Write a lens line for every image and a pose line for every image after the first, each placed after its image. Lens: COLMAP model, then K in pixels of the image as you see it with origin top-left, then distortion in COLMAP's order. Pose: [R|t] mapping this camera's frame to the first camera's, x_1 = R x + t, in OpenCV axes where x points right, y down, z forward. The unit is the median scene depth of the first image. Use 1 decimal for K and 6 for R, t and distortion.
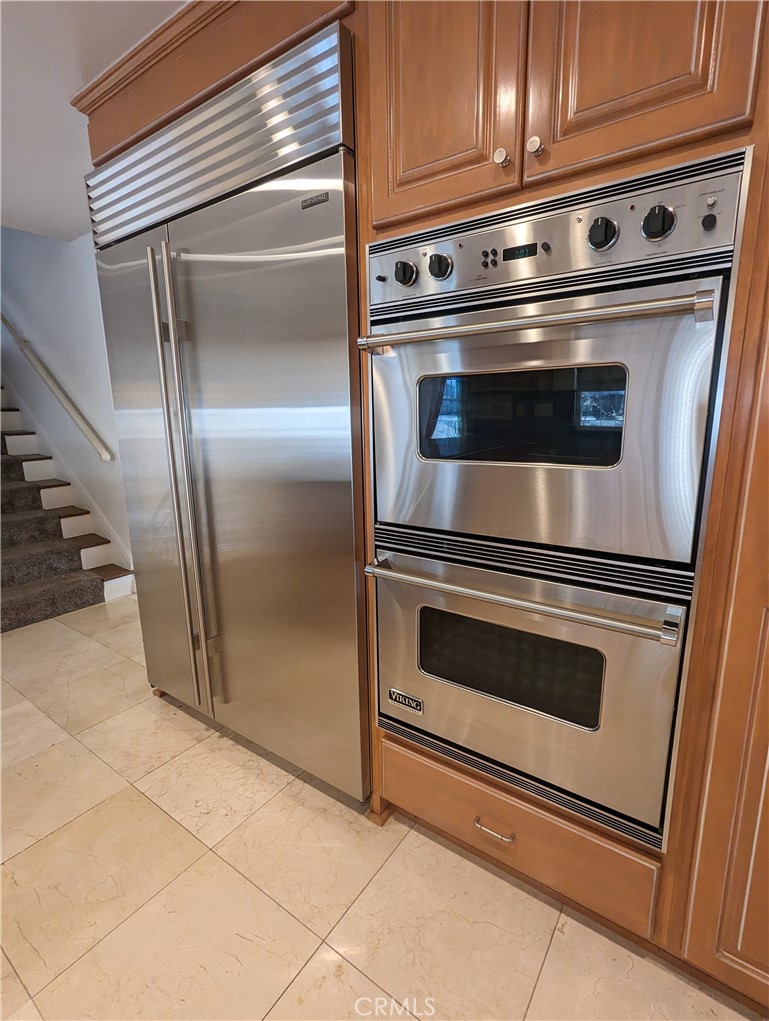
lens RADIAL K [[484.5, 0, 389.1], [0, 484.5, 512.4], [0, 0, 1]] dist [0.001503, 0.000326]
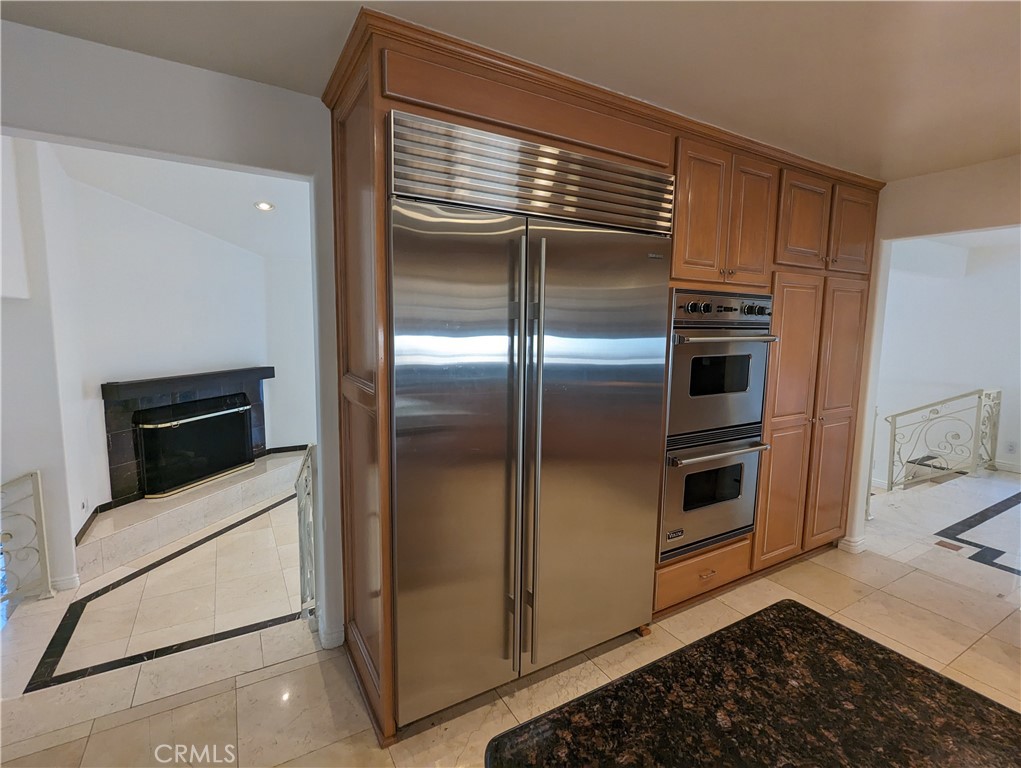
lens RADIAL K [[484.5, 0, 512.0], [0, 484.5, 381.1], [0, 0, 1]] dist [0.001503, 0.000326]
pose [[0.420883, -0.093098, 0.902325, -2.345979], [0.162305, 0.986396, 0.026066, -0.405512], [-0.892476, 0.135481, 0.430268, 0.939006]]
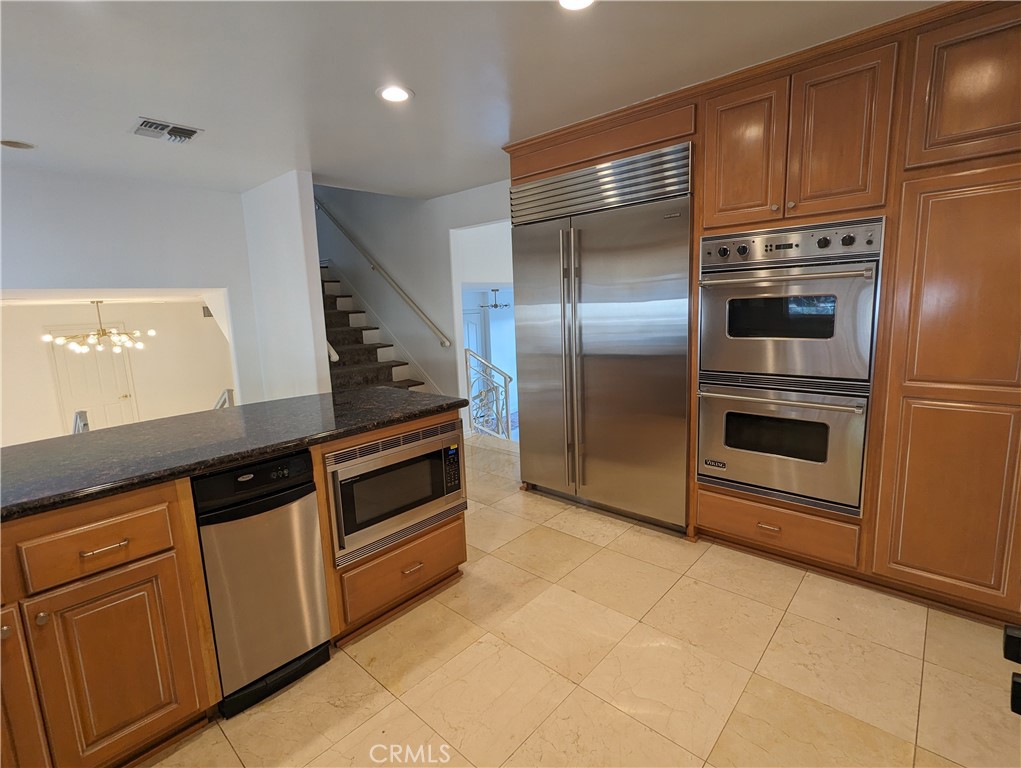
lens RADIAL K [[484.5, 0, 511.9], [0, 484.5, 380.6], [0, 0, 1]] dist [0.001503, 0.000326]
pose [[0.990580, -0.009418, -0.136611, -0.672265], [0.004570, 0.999350, -0.035757, 0.167442], [0.136859, 0.034796, 0.989979, -1.372246]]
